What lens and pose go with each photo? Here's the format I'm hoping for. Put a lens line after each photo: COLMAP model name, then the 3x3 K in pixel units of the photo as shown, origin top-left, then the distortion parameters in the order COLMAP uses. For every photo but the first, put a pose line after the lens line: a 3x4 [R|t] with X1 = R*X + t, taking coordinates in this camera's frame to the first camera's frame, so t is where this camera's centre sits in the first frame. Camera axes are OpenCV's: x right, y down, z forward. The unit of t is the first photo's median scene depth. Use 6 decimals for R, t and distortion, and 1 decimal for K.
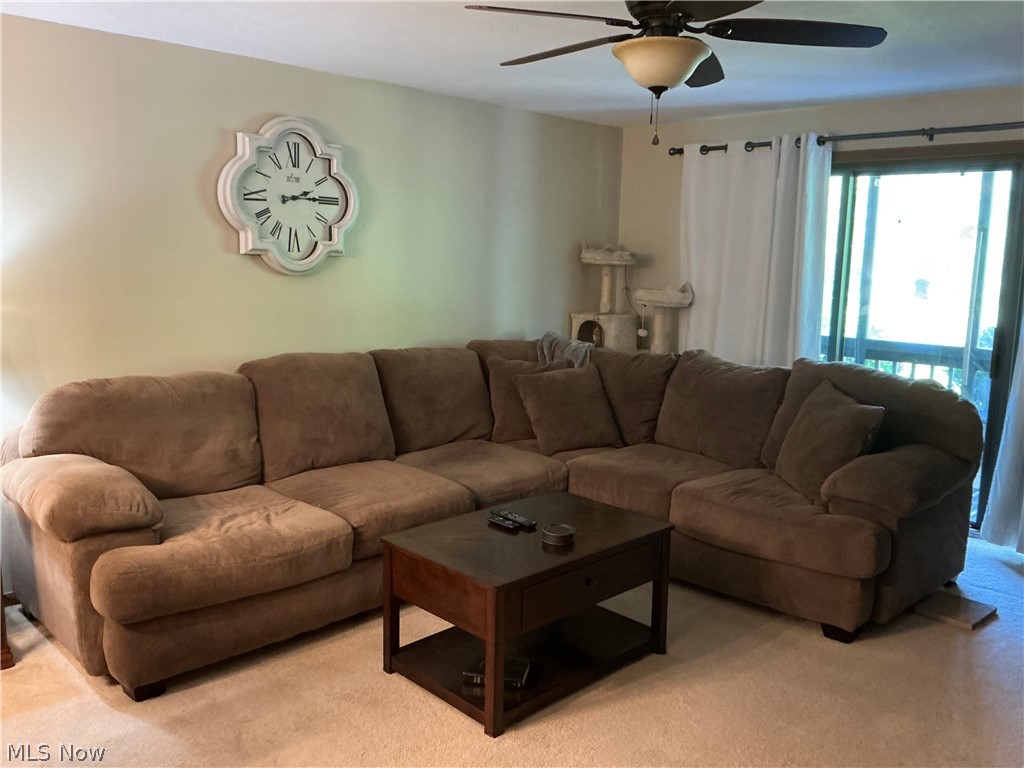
lens RADIAL K [[848.6, 0, 512.0], [0, 848.6, 384.0], [0, 0, 1]] dist [0.150744, -0.307018]
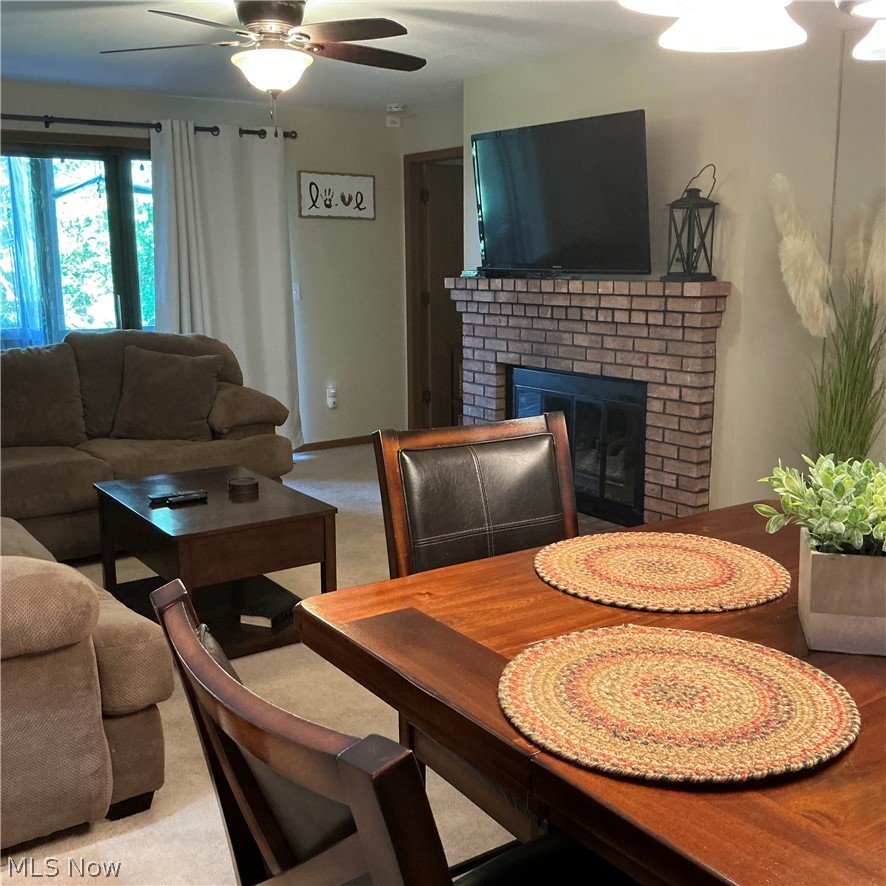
lens RADIAL K [[980.5, 0, 446.0], [0, 980.5, 441.5], [0, 0, 1]] dist [0.169166, -0.380508]
pose [[0.159039, -0.202500, 0.966282, -0.796961], [0.157758, 0.971375, 0.177603, -0.046251], [-0.974587, 0.124193, 0.186432, 0.355968]]
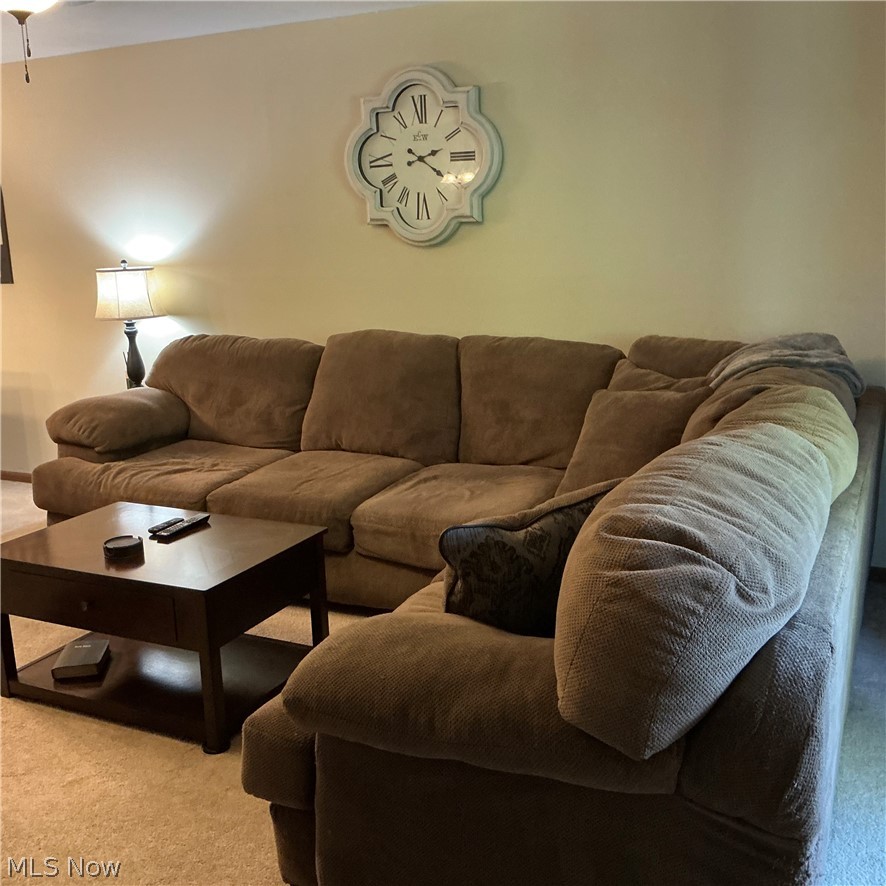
lens RADIAL K [[980.5, 0, 446.0], [0, 980.5, 441.5], [0, 0, 1]] dist [0.169166, -0.380508]
pose [[0.328783, 0.178713, -0.927342, 0.776872], [-0.103611, 0.982831, 0.152671, -0.085801], [0.938705, 0.045888, 0.341654, 0.681799]]
